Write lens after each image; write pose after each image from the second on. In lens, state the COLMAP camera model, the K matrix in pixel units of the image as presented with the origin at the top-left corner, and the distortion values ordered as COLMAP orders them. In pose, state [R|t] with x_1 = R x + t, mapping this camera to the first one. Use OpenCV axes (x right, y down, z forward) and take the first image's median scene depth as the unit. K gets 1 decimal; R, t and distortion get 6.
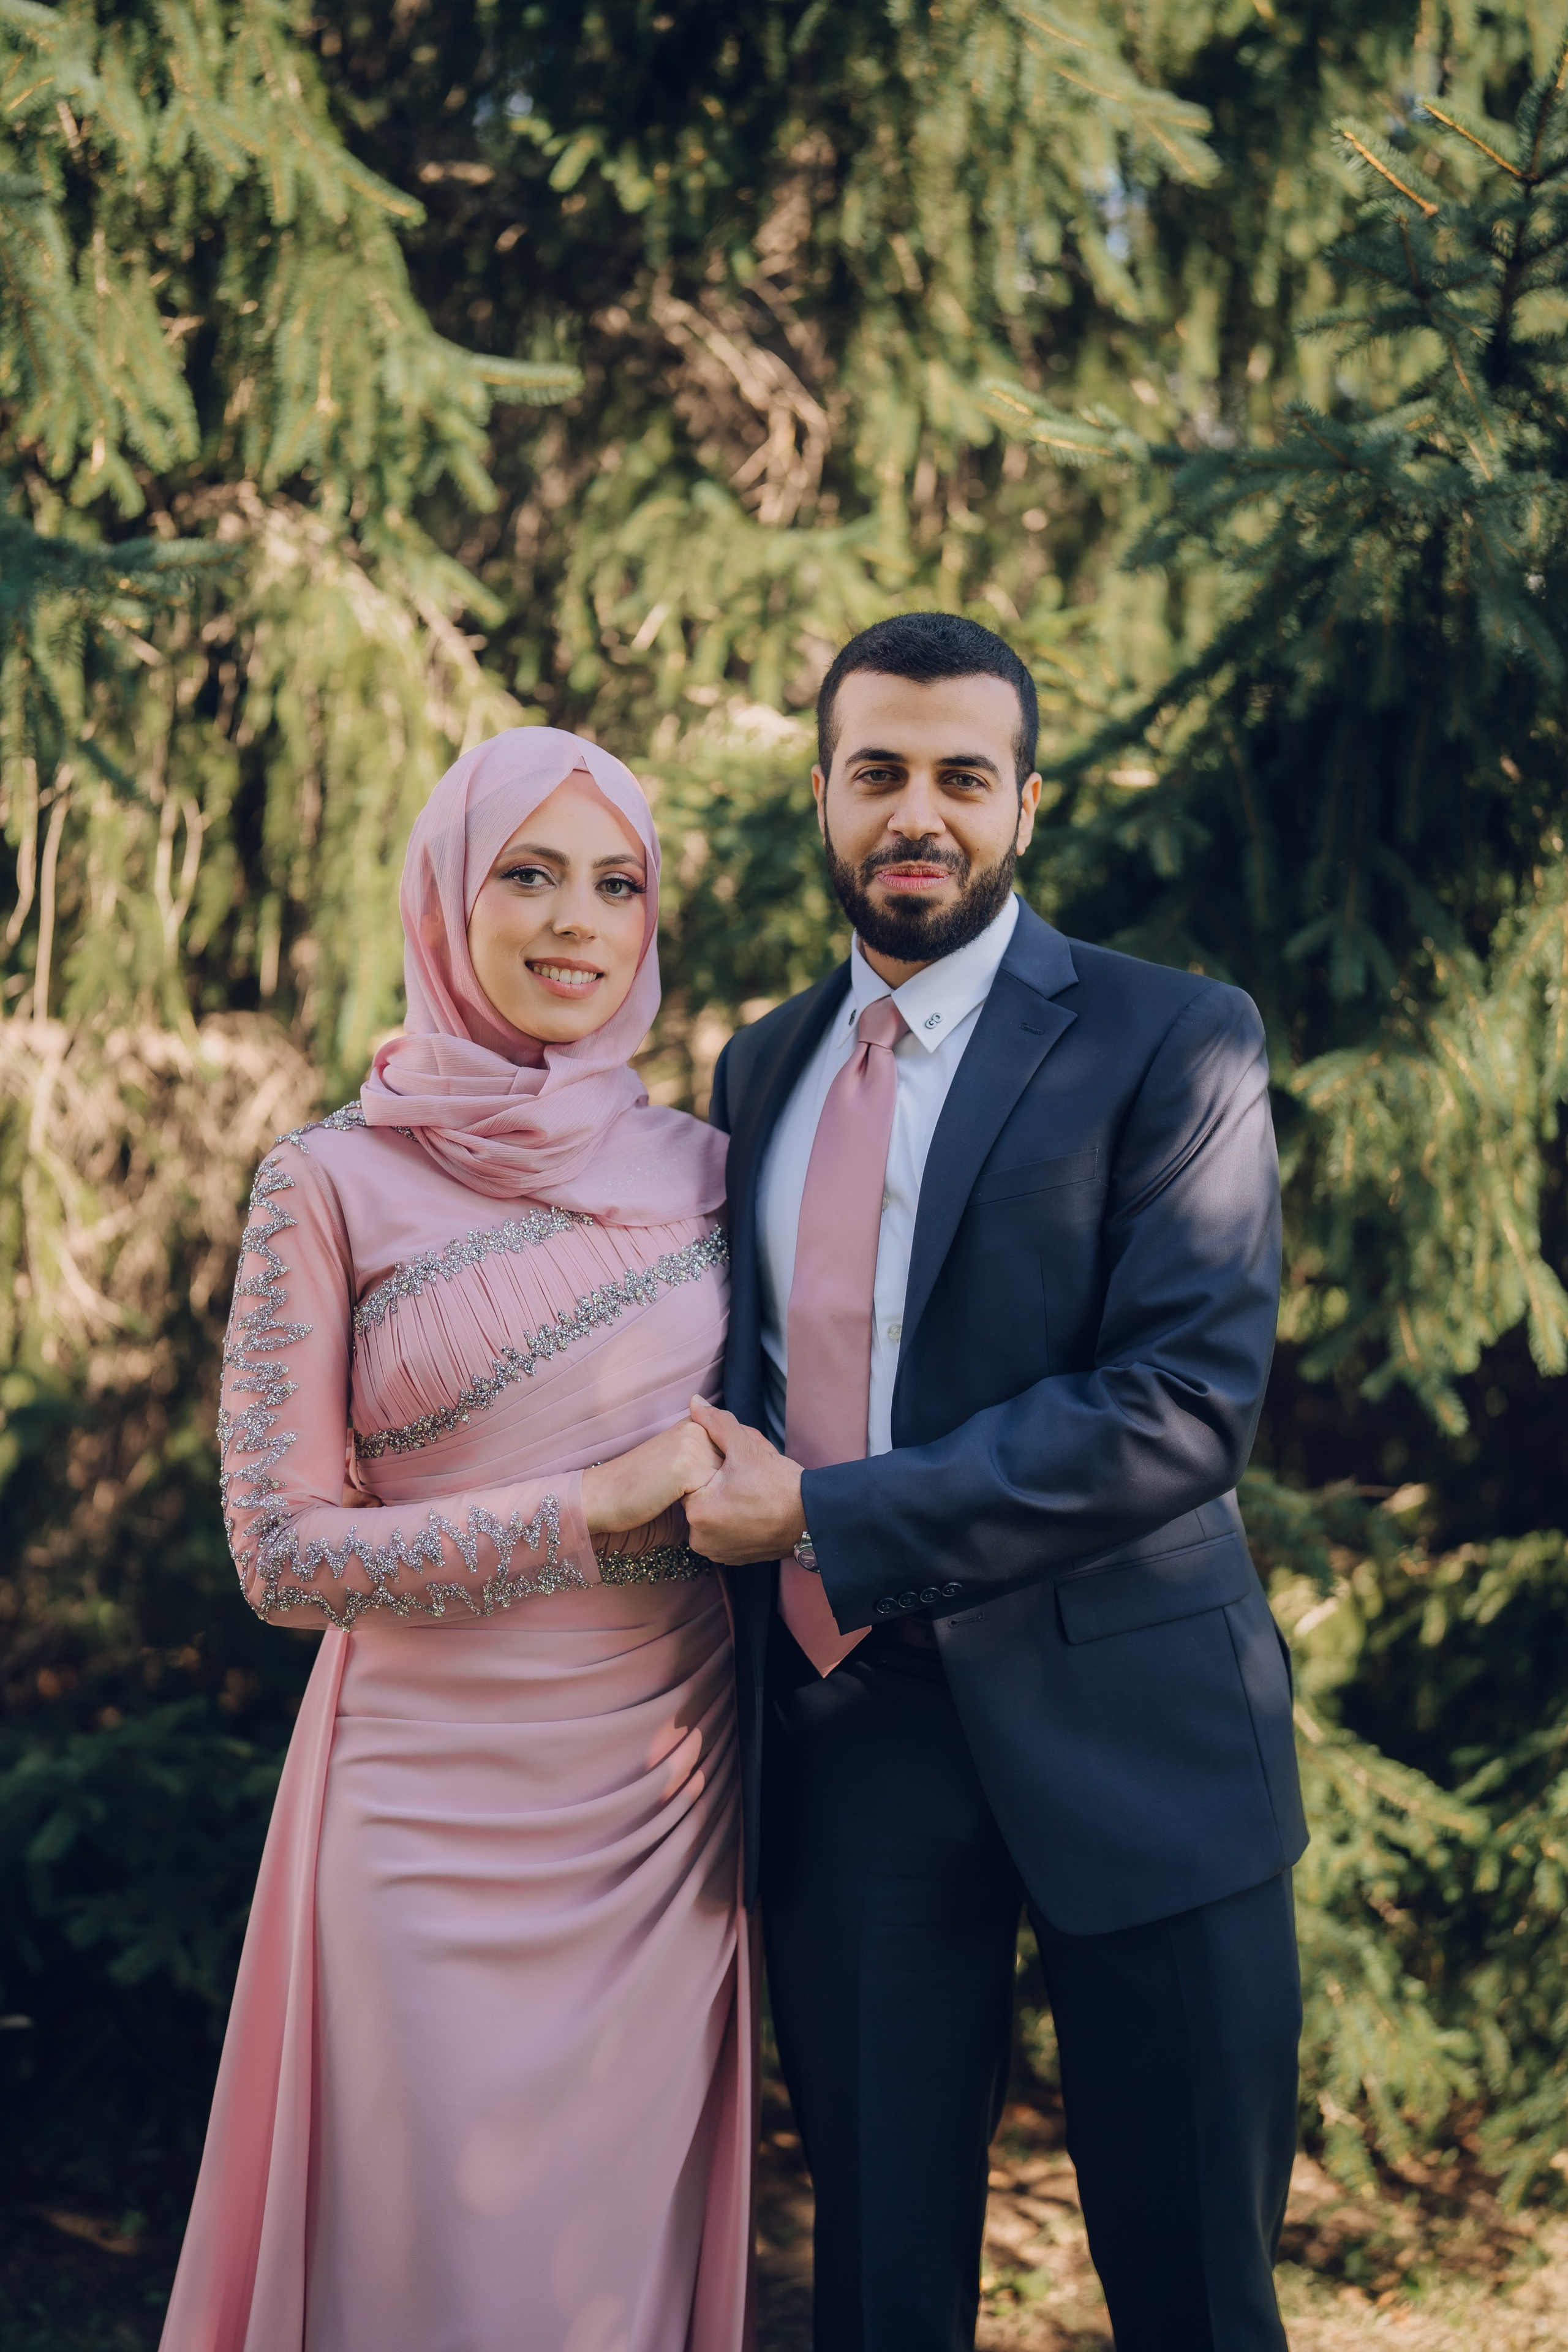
lens RADIAL K [[3341.3, 0, 801.5], [0, 3341.3, 1206.5], [0, 0, 1]] dist [0.161551, 0.000000]
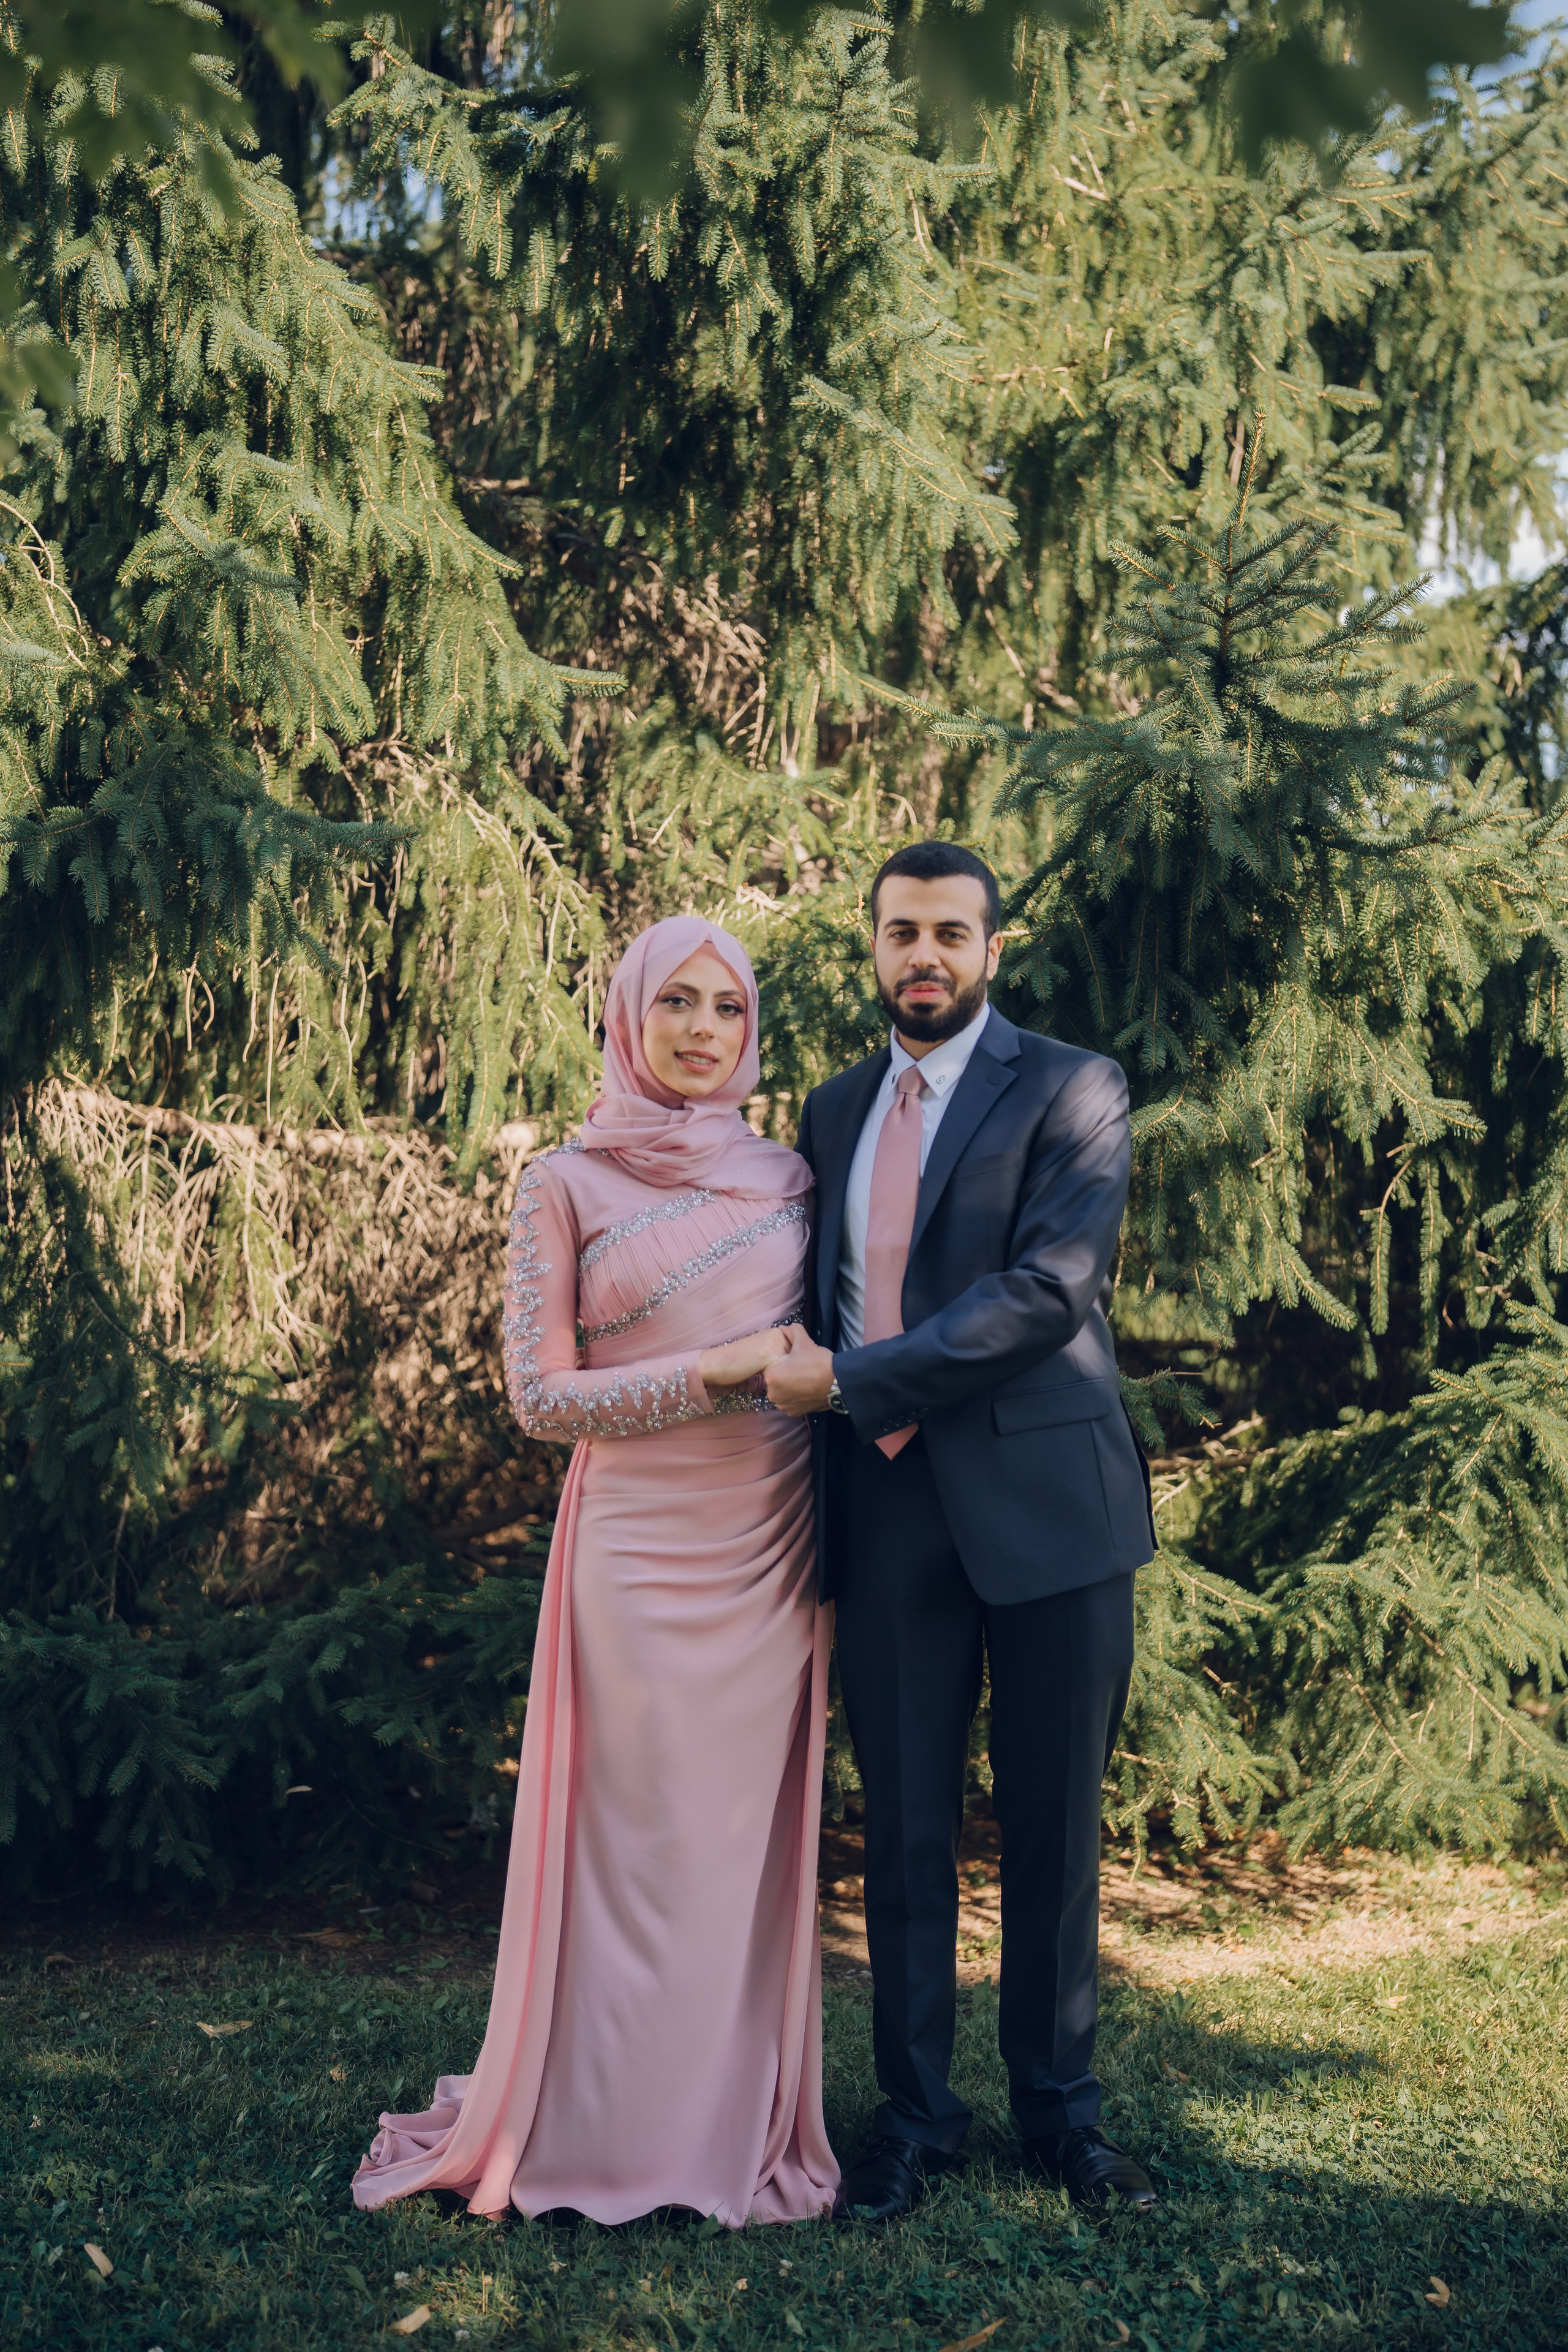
lens RADIAL K [[3341.3, 0, 795.6], [0, 3341.3, 1173.9], [0, 0, 1]] dist [0.161551, 0.000000]
pose [[0.999093, -0.036328, 0.022205, -0.037483], [0.037364, 0.998140, -0.048177, 0.051548], [-0.020414, 0.048963, 0.998592, -0.491063]]
